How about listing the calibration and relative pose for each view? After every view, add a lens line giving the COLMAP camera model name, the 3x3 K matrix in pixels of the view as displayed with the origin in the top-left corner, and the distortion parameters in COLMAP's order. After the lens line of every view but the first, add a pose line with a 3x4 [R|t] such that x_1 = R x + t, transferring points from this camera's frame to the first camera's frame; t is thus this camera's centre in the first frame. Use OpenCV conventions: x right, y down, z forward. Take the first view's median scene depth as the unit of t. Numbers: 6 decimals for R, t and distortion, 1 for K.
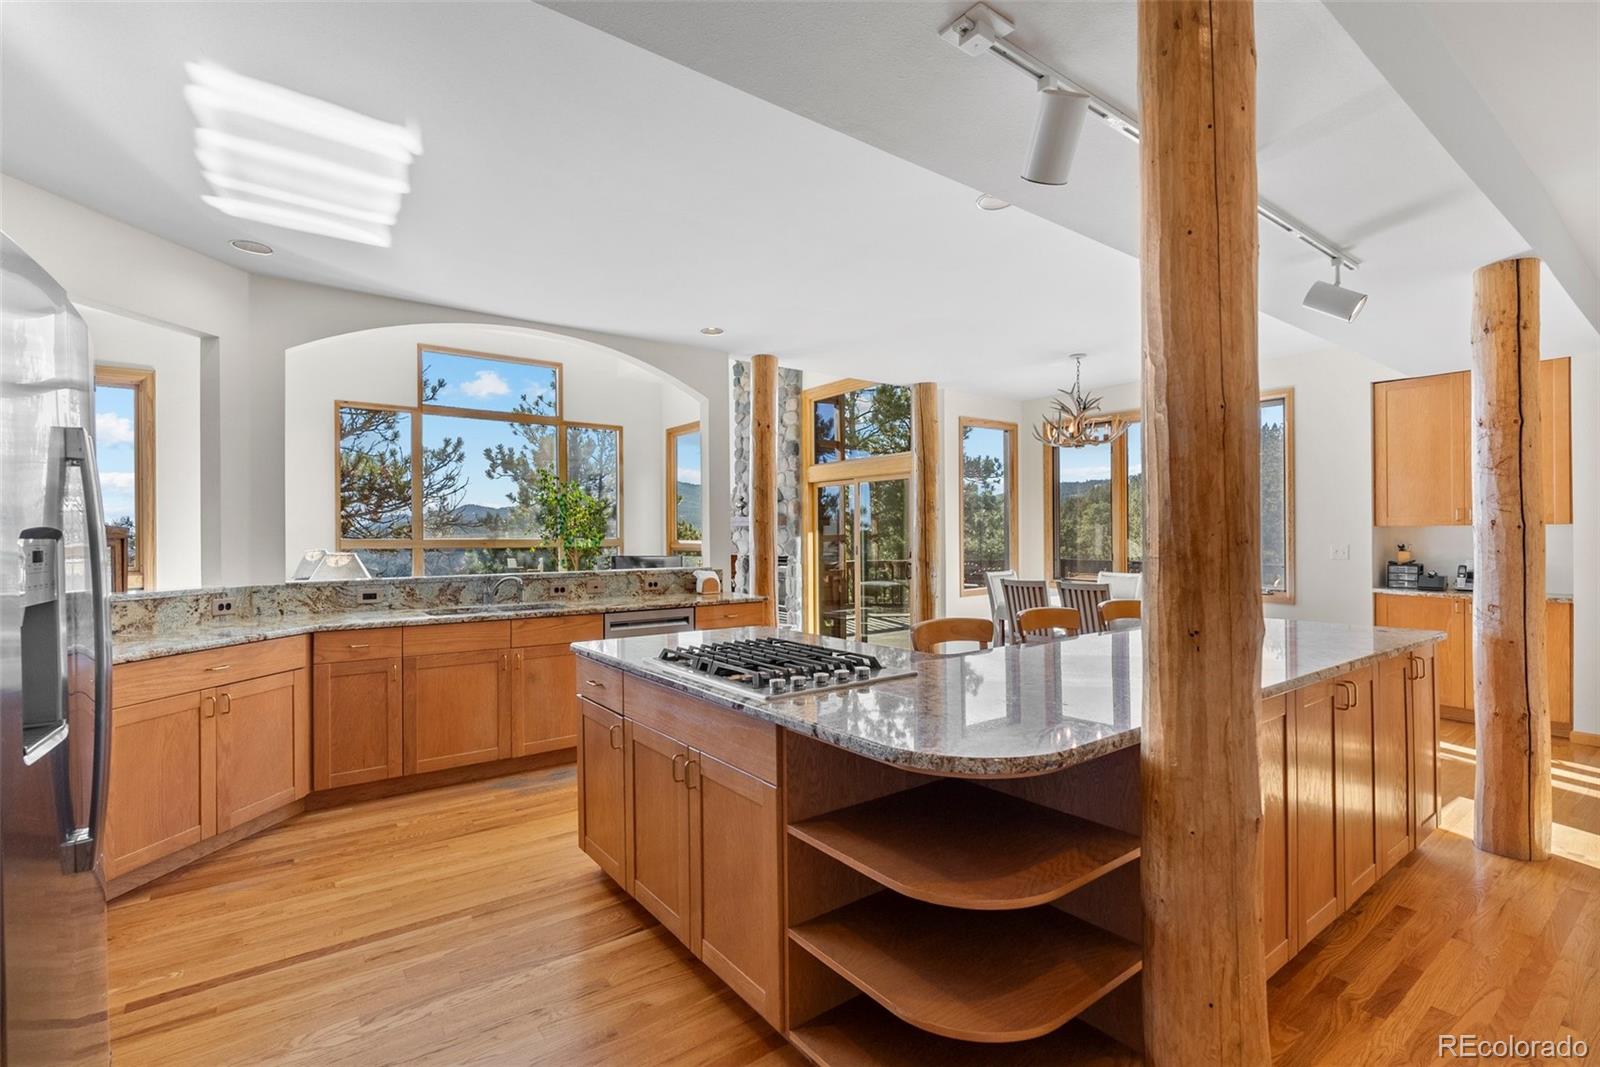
lens RADIAL K [[721.8, 0, 794.9], [0, 721.8, 537.2], [0, 0, 1]] dist [-0.012096, 0.004422]
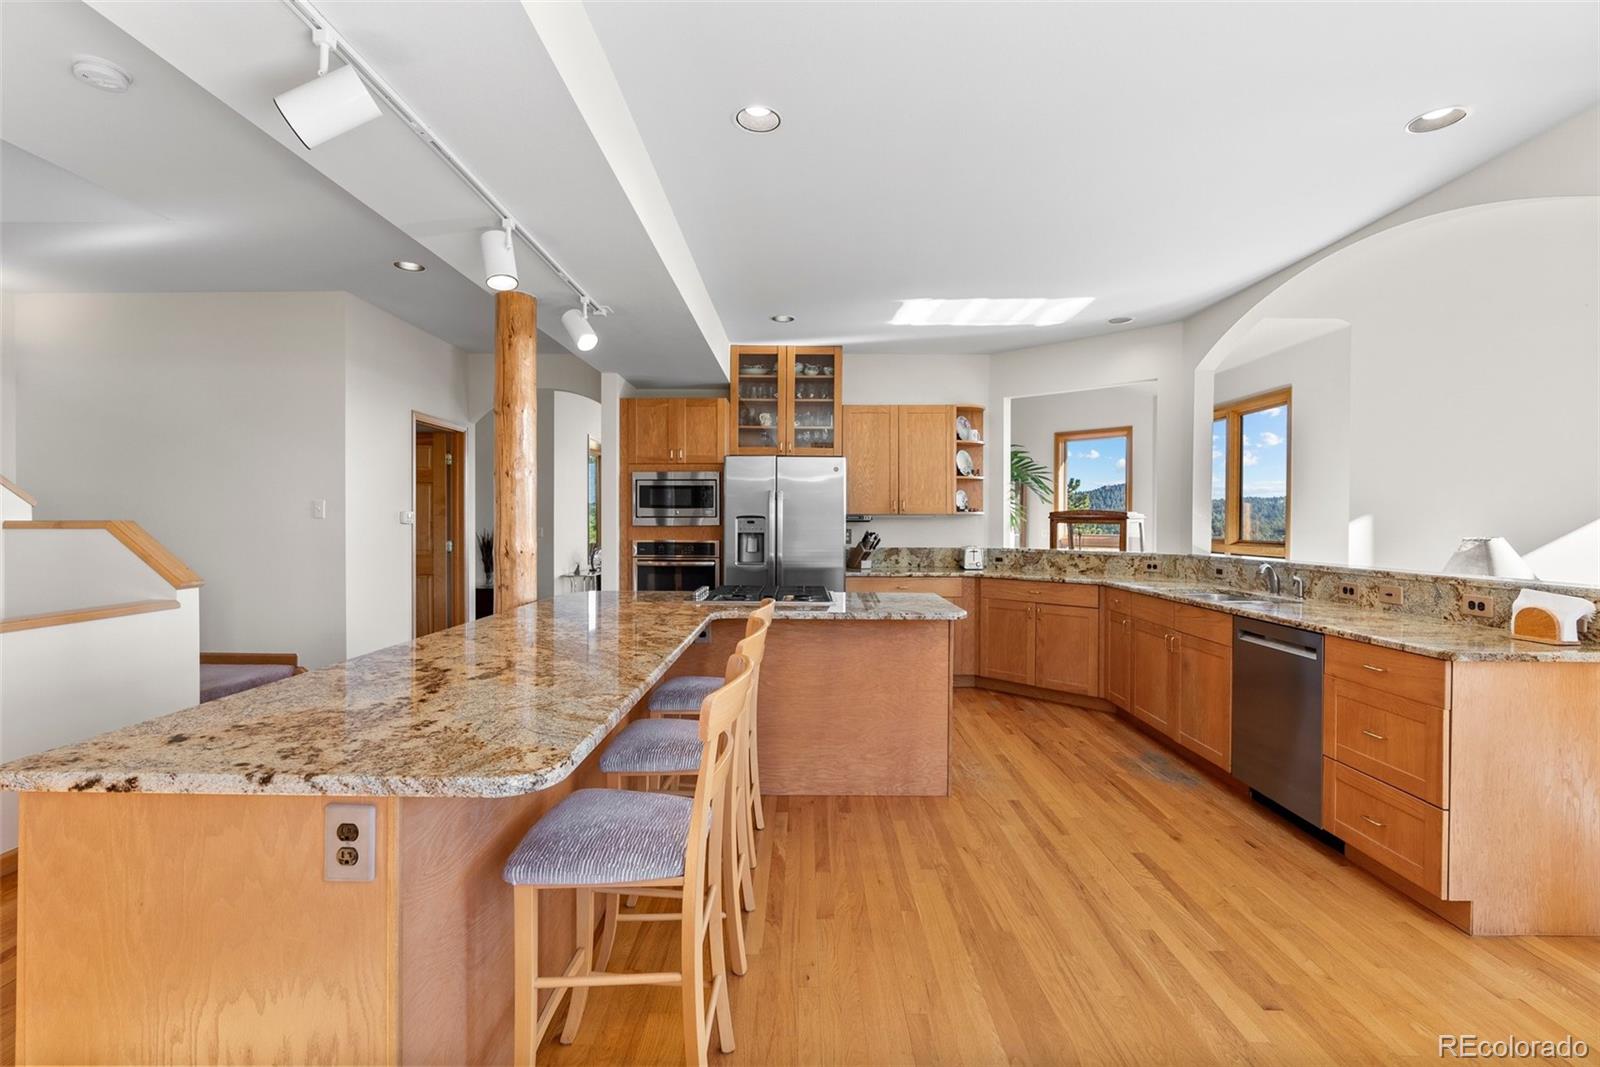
lens RADIAL K [[721.8, 0, 806.1], [0, 721.8, 528.0], [0, 0, 1]] dist [-0.012096, 0.004422]
pose [[-0.591979, 0.011857, -0.805866, 0.528767], [-0.001793, 0.999870, 0.016029, -0.001279], [0.805951, 0.010934, -0.591881, 0.887426]]
